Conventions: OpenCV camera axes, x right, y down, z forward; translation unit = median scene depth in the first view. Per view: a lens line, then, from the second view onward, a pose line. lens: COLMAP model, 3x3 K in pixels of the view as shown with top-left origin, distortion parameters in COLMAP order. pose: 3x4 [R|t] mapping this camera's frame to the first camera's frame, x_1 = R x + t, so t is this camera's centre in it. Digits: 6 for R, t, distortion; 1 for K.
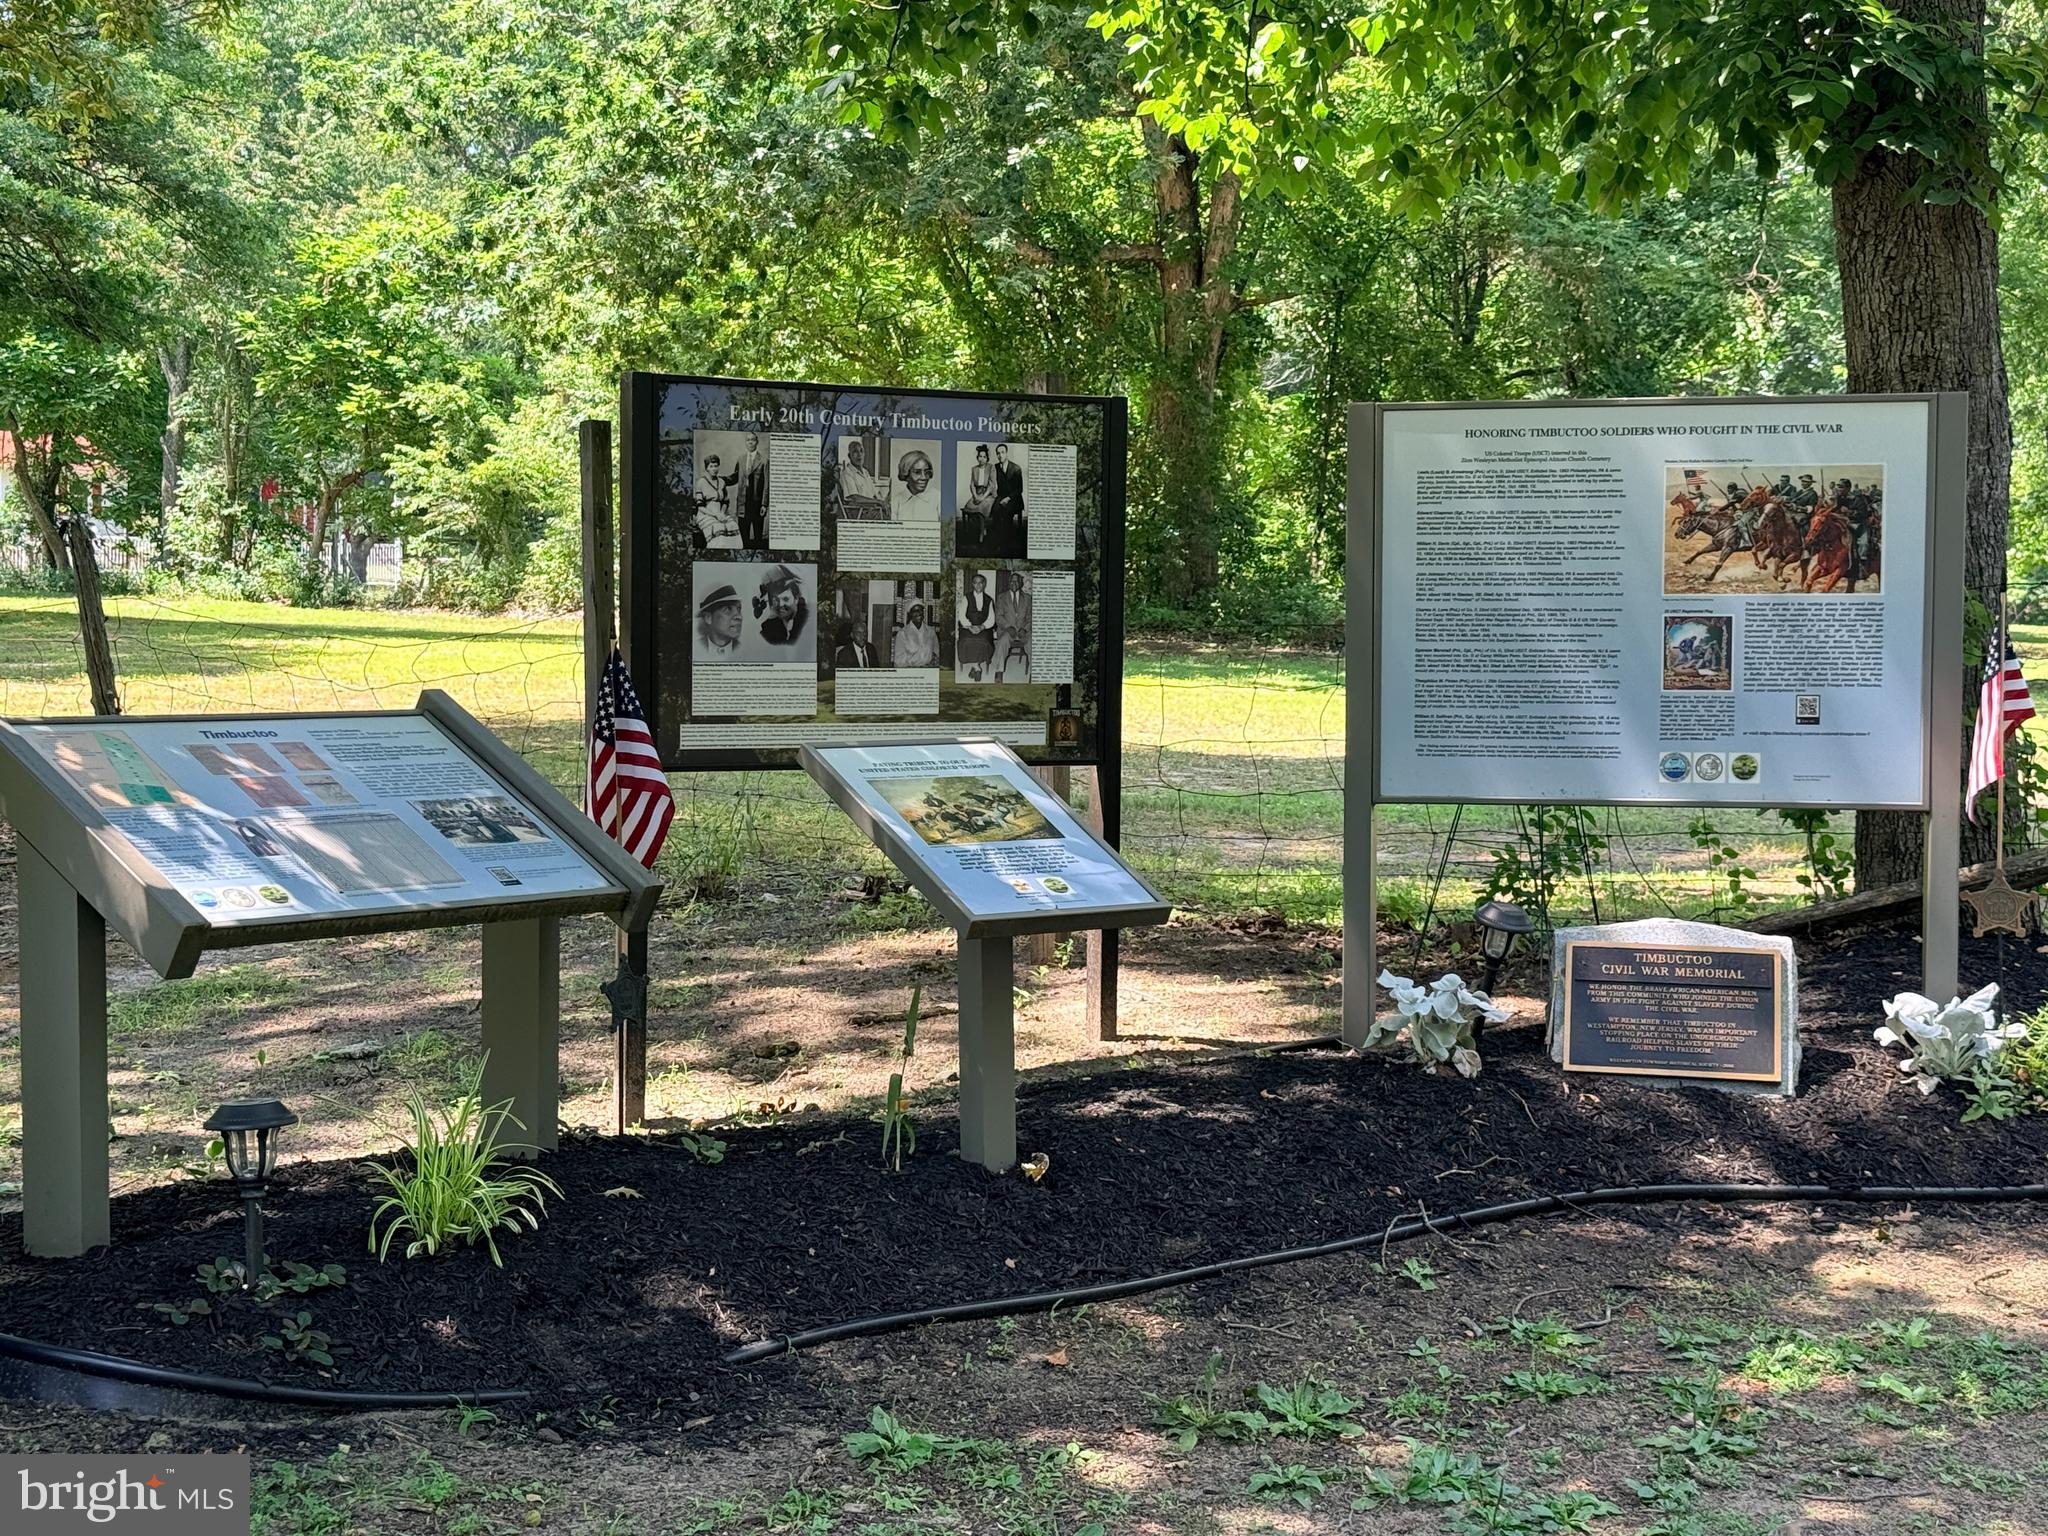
lens RADIAL K [[3153.3, 0, 1031.4], [0, 3153.3, 768.6], [0, 0, 1]] dist [0.146954, 0.000000]
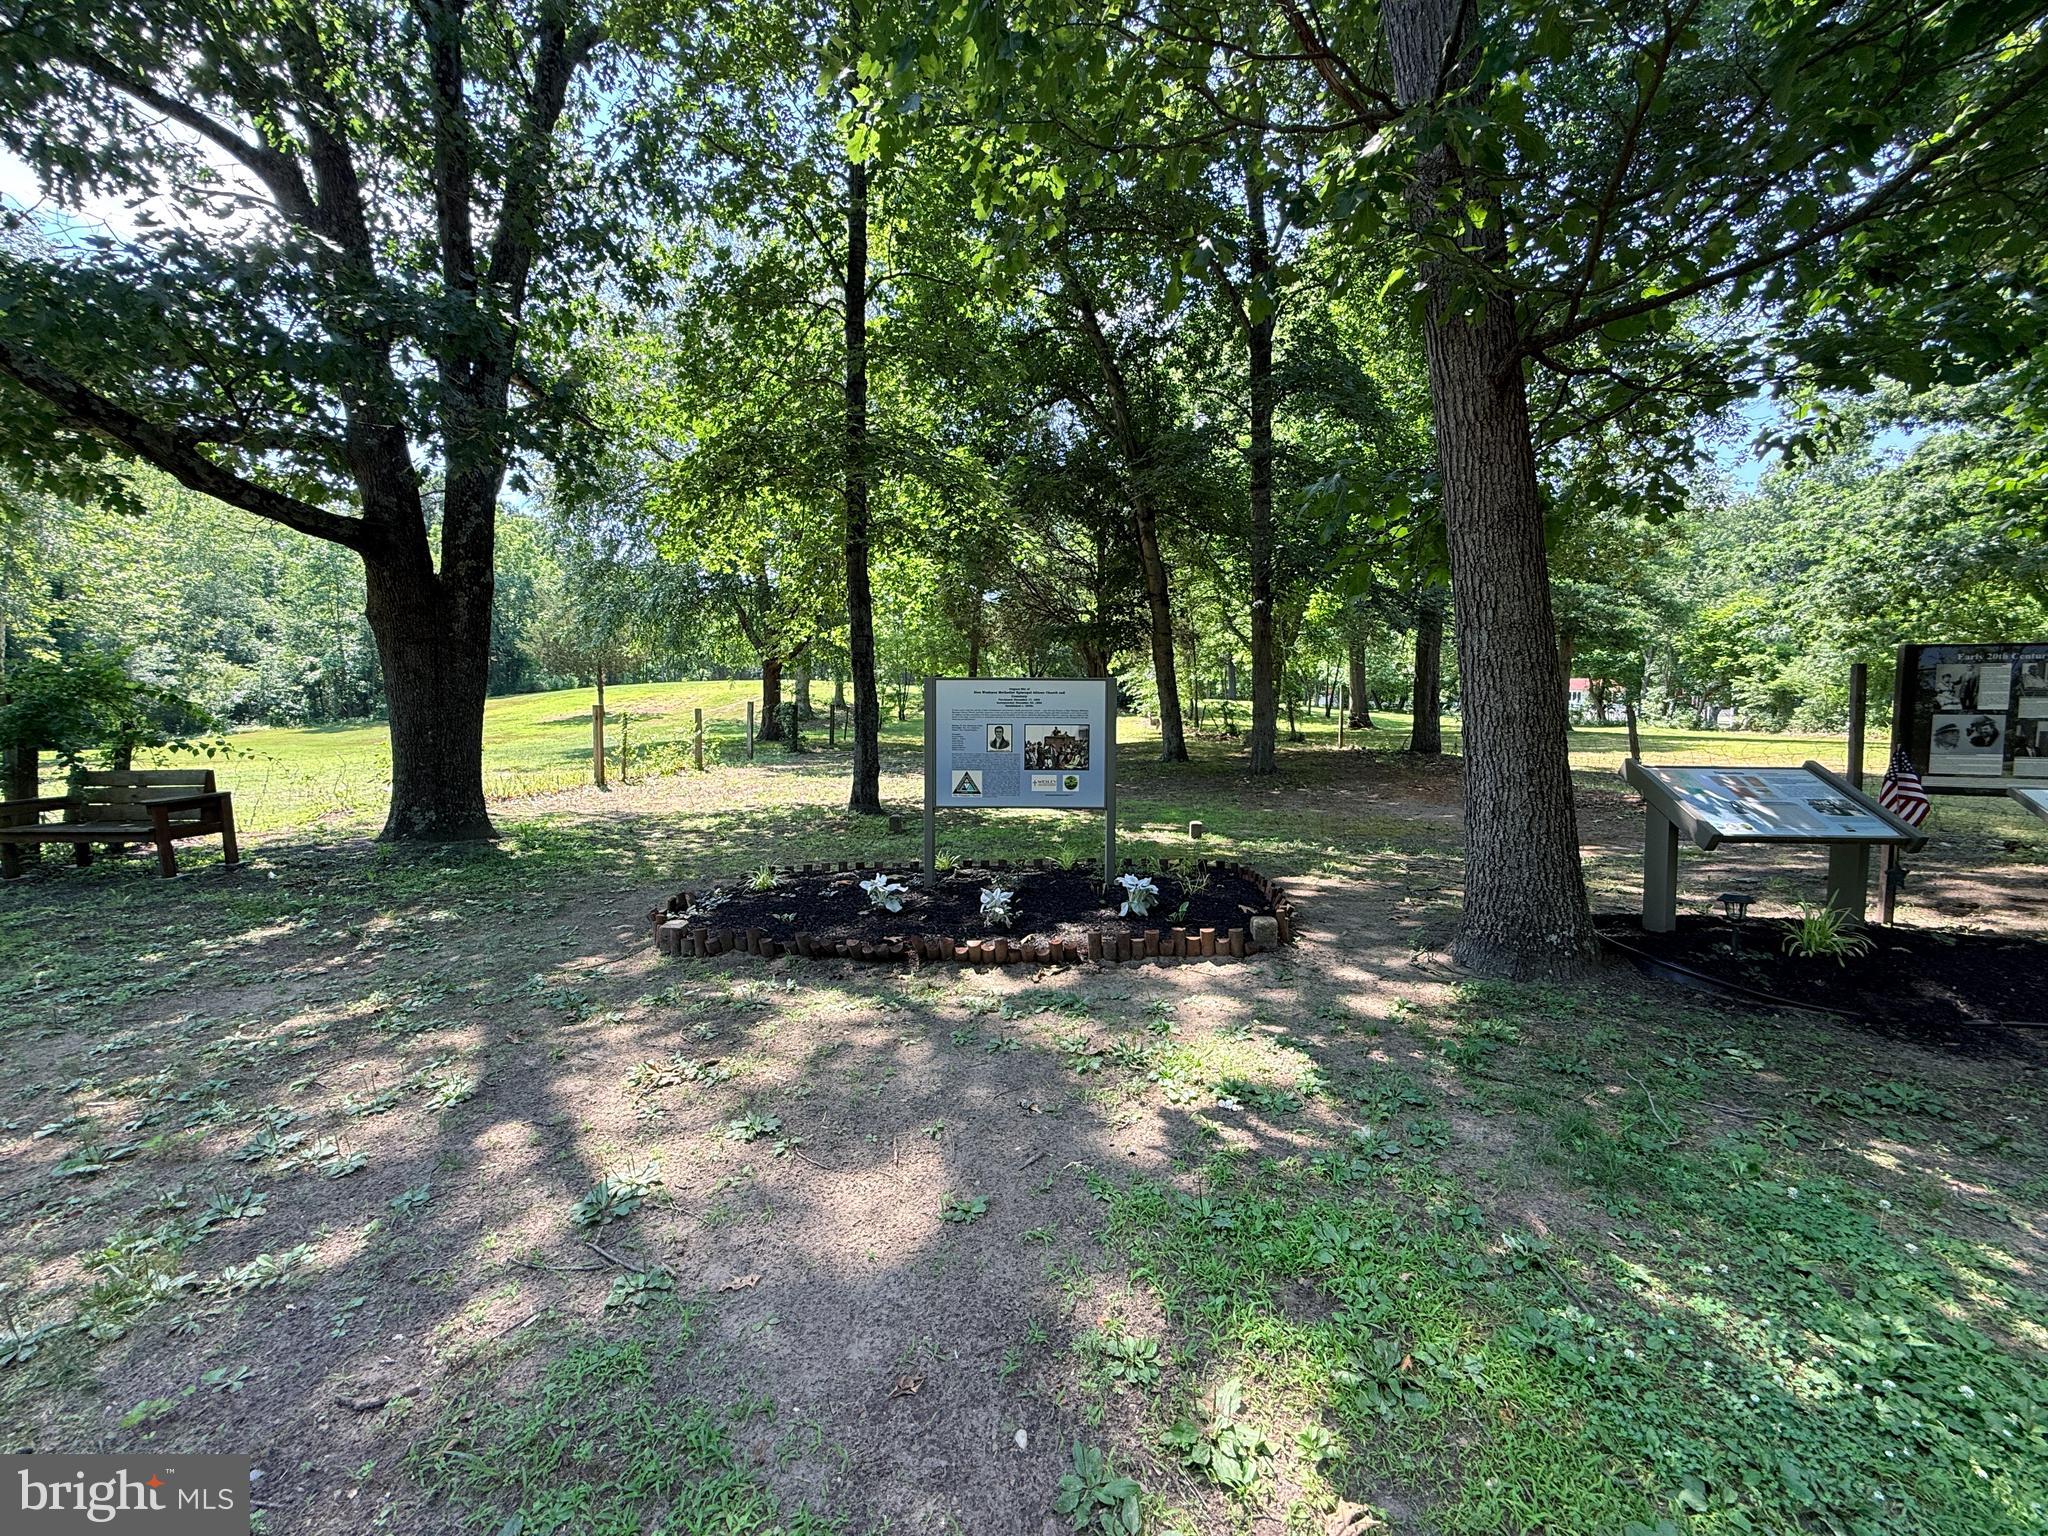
lens RADIAL K [[816.0, 0, 1013.7], [0, 816.0, 766.7], [0, 0, 1]] dist [-0.002001, 0.000283]
pose [[0.609566, 0.040416, -0.791705, -0.018974], [-0.044403, 0.998872, 0.016804, 0.000199], [0.791491, 0.024911, 0.610673, -0.009648]]
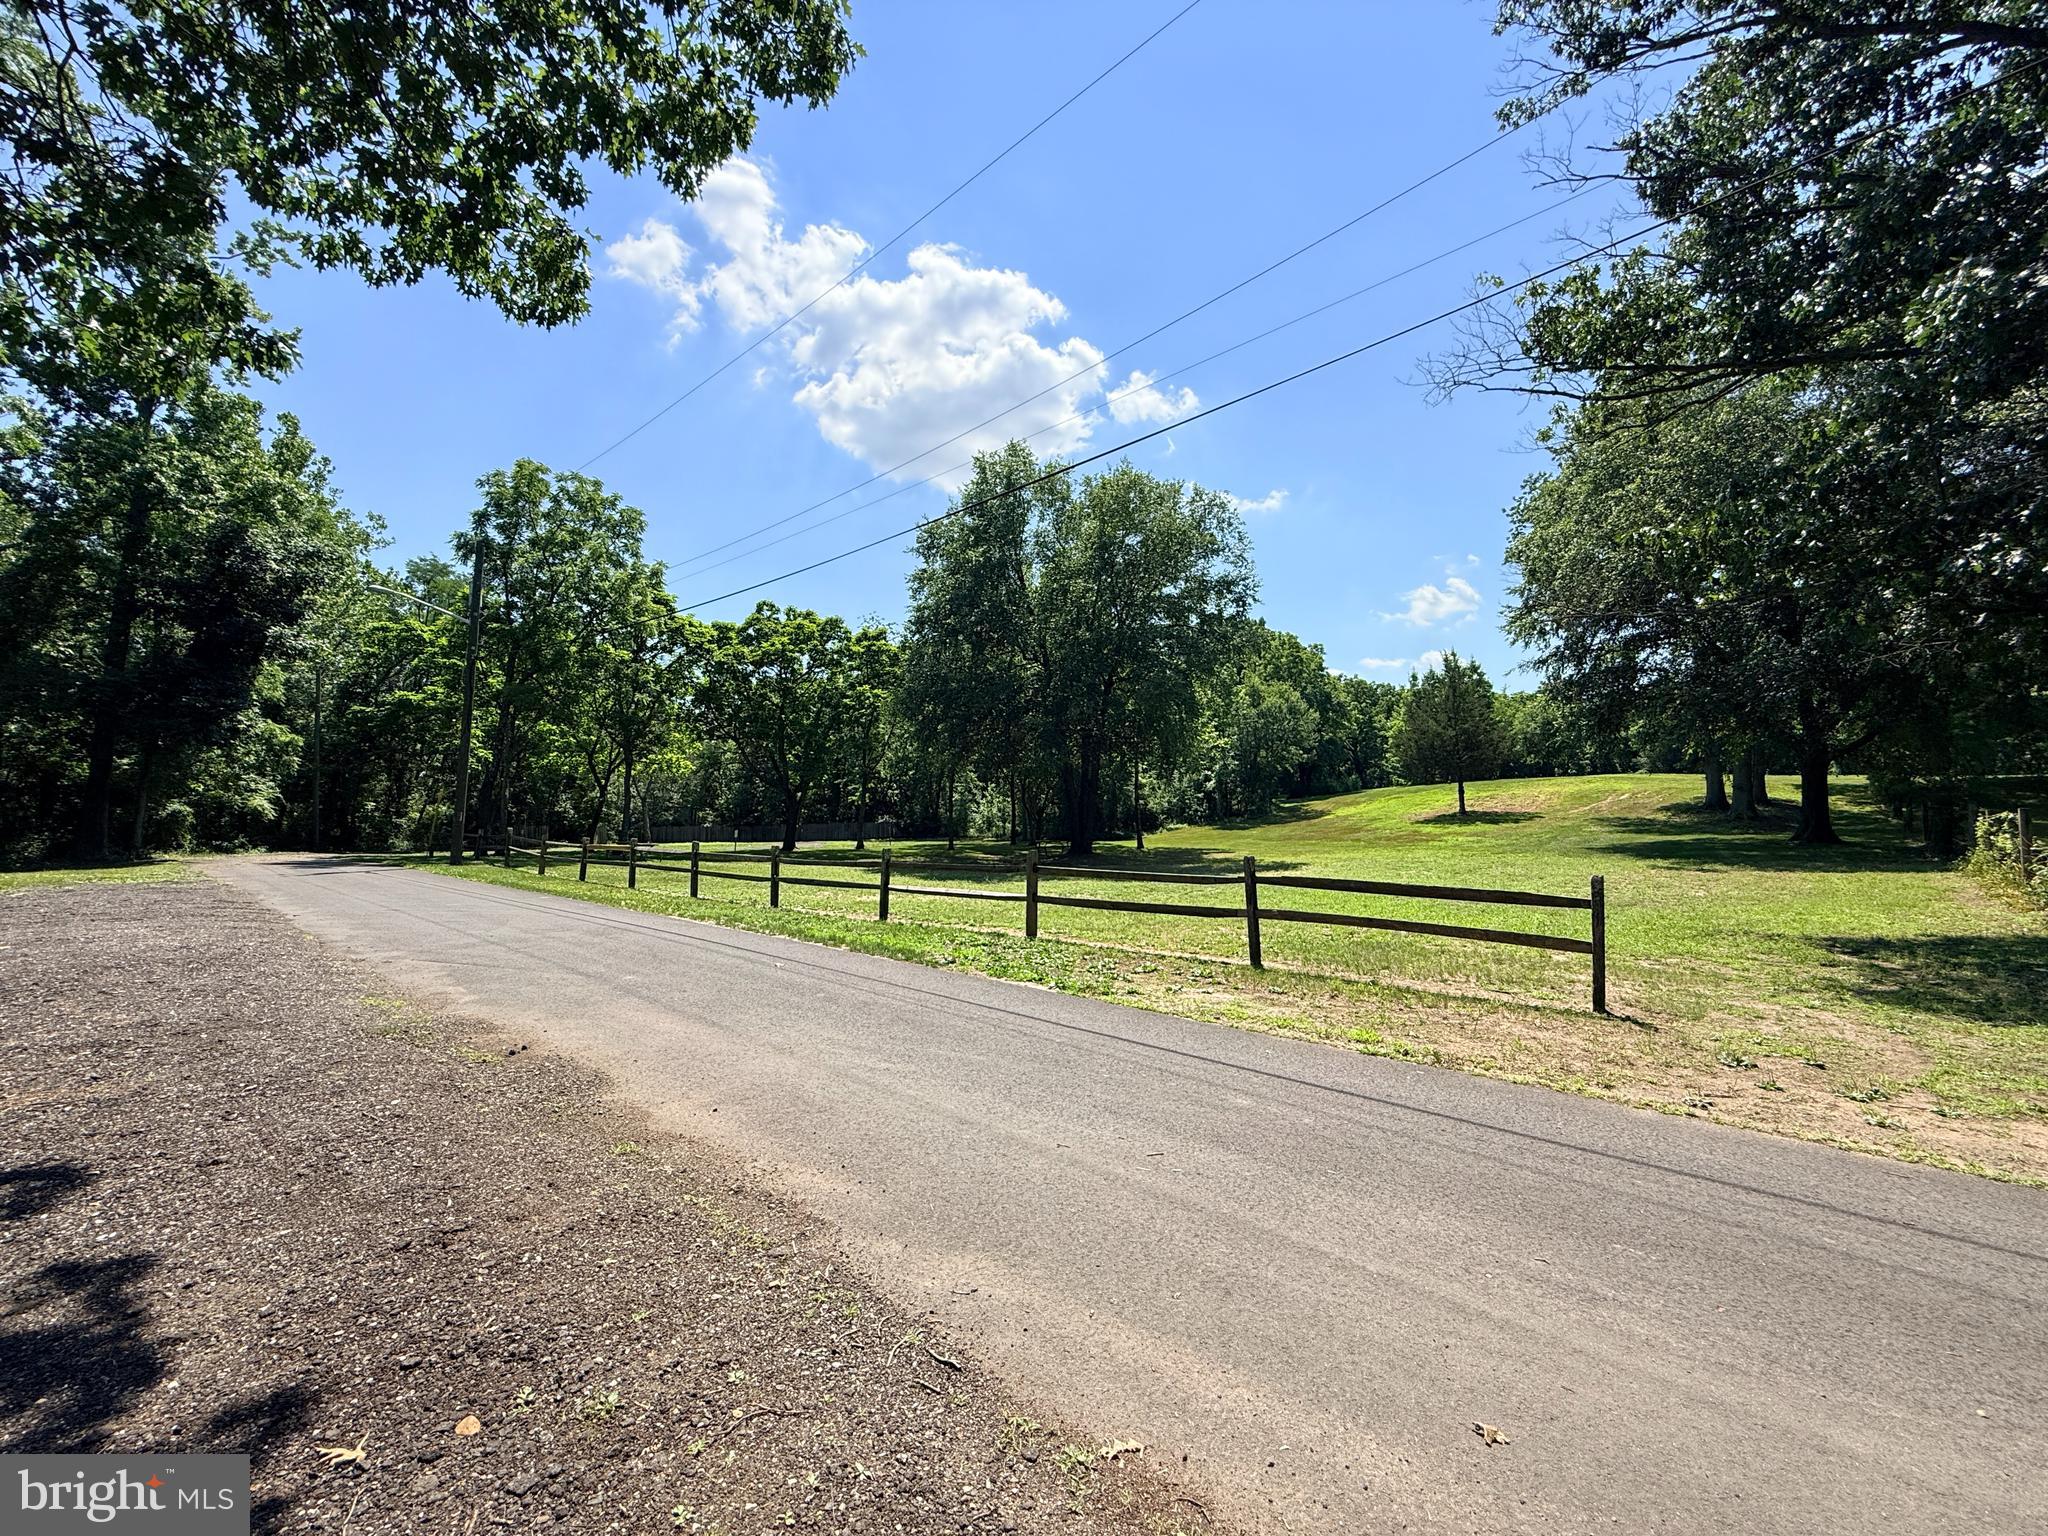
lens RADIAL K [[816.0, 0, 1016.2], [0, 816.0, 769.4], [0, 0, 1]] dist [-0.002001, 0.000283]
pose [[-0.075996, -0.063810, -0.995064, -0.080114], [-0.055325, 0.996683, -0.059689, 0.048828], [0.995572, 0.050516, -0.079274, -1.068154]]
